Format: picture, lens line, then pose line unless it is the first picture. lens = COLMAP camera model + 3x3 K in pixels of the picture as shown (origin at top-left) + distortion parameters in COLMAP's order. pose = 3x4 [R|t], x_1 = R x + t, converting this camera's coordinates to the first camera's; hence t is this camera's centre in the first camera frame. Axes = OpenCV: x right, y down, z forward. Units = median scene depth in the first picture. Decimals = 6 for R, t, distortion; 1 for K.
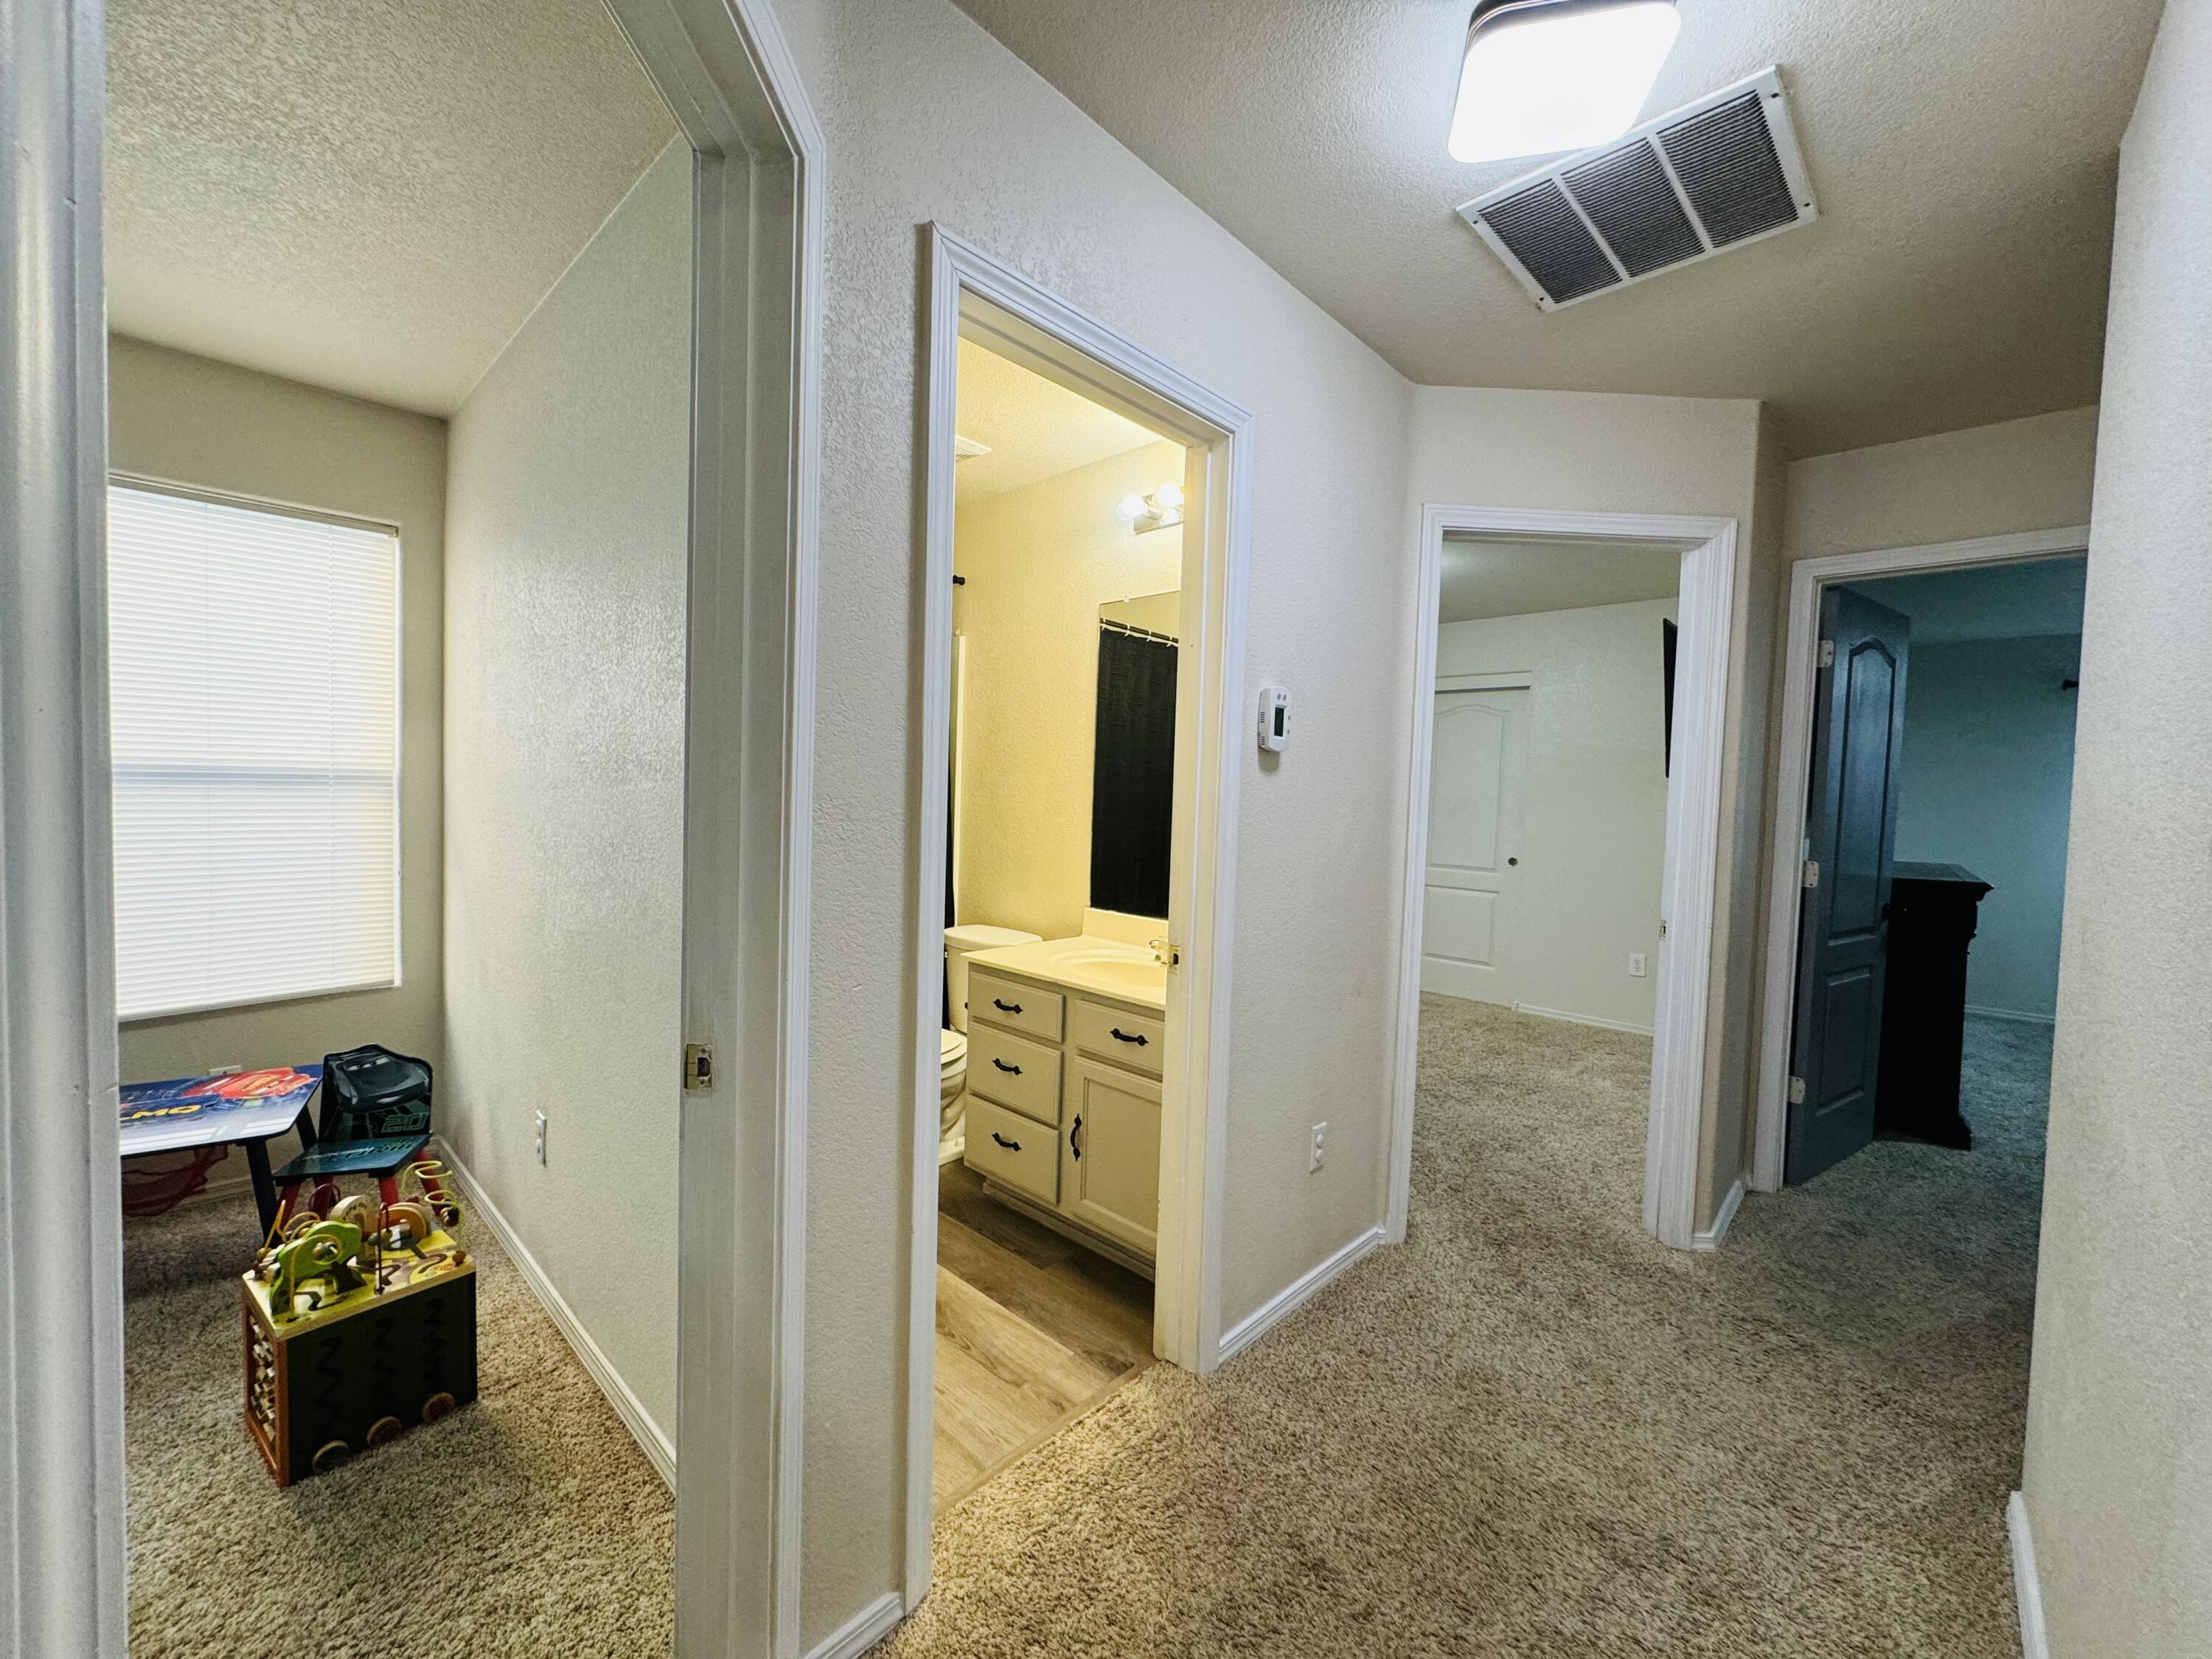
lens RADIAL K [[880.9, 0, 1106.0], [0, 880.9, 829.5], [0, 0, 1]] dist [-0.001212, -0.000300]
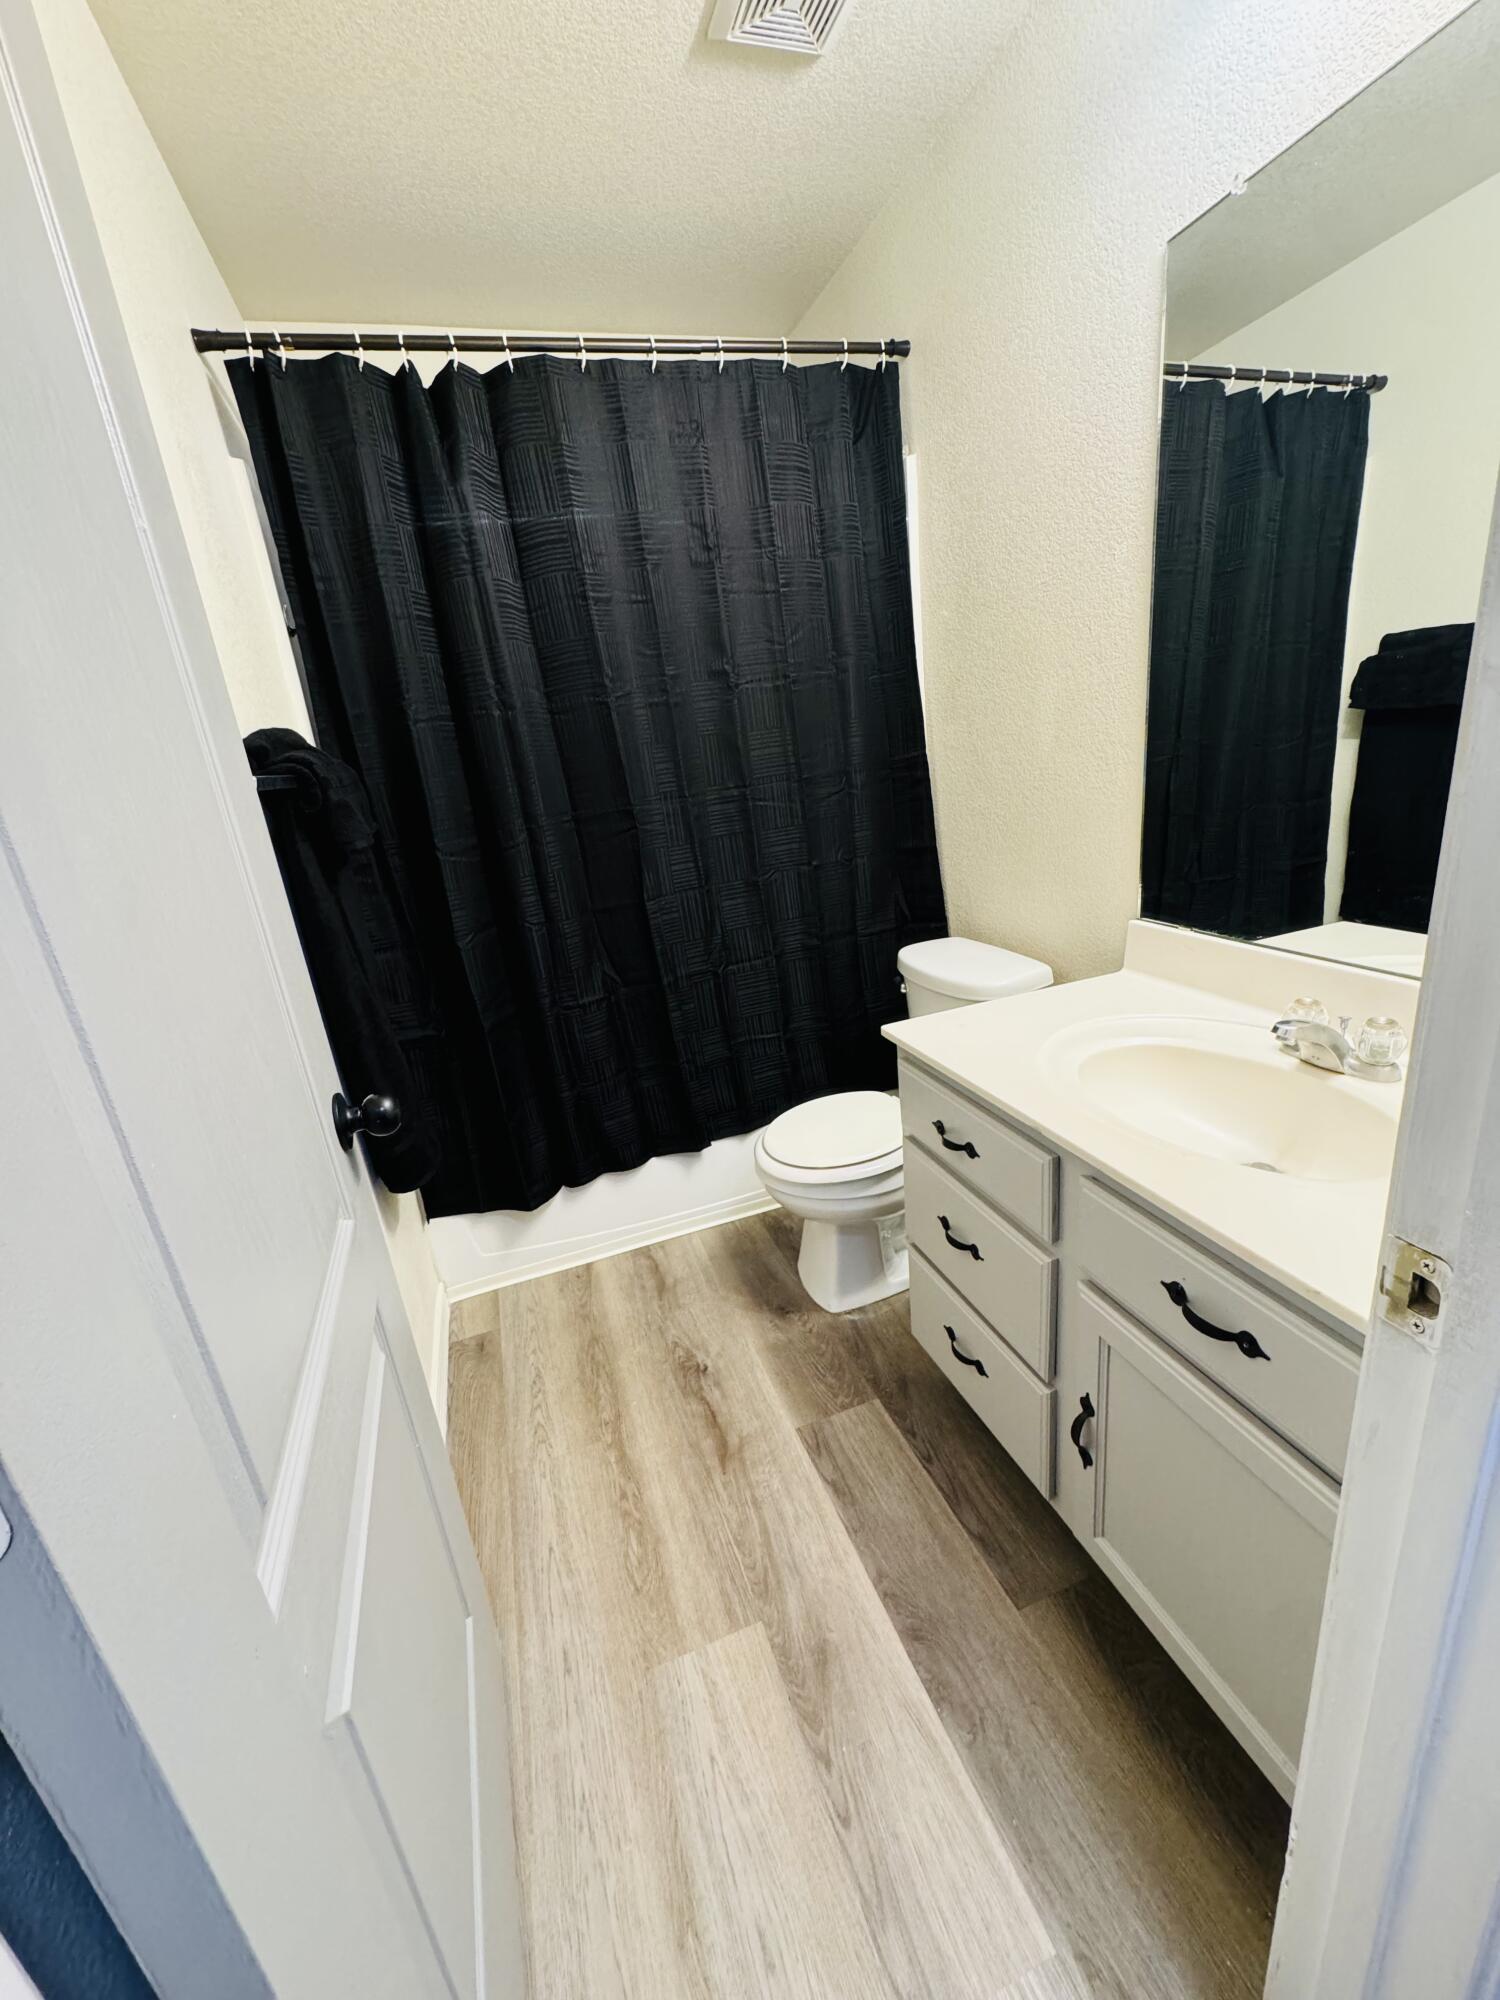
lens RADIAL K [[796.5, 0, 750.0], [0, 796.5, 1000.0], [0, 0, 1]] dist [-0.001212, -0.000300]
pose [[0.875418, 0.020900, -0.482915, 0.012793], [0.115876, 0.960859, 0.251642, -0.018732], [0.469272, -0.276250, 0.838731, 0.587925]]
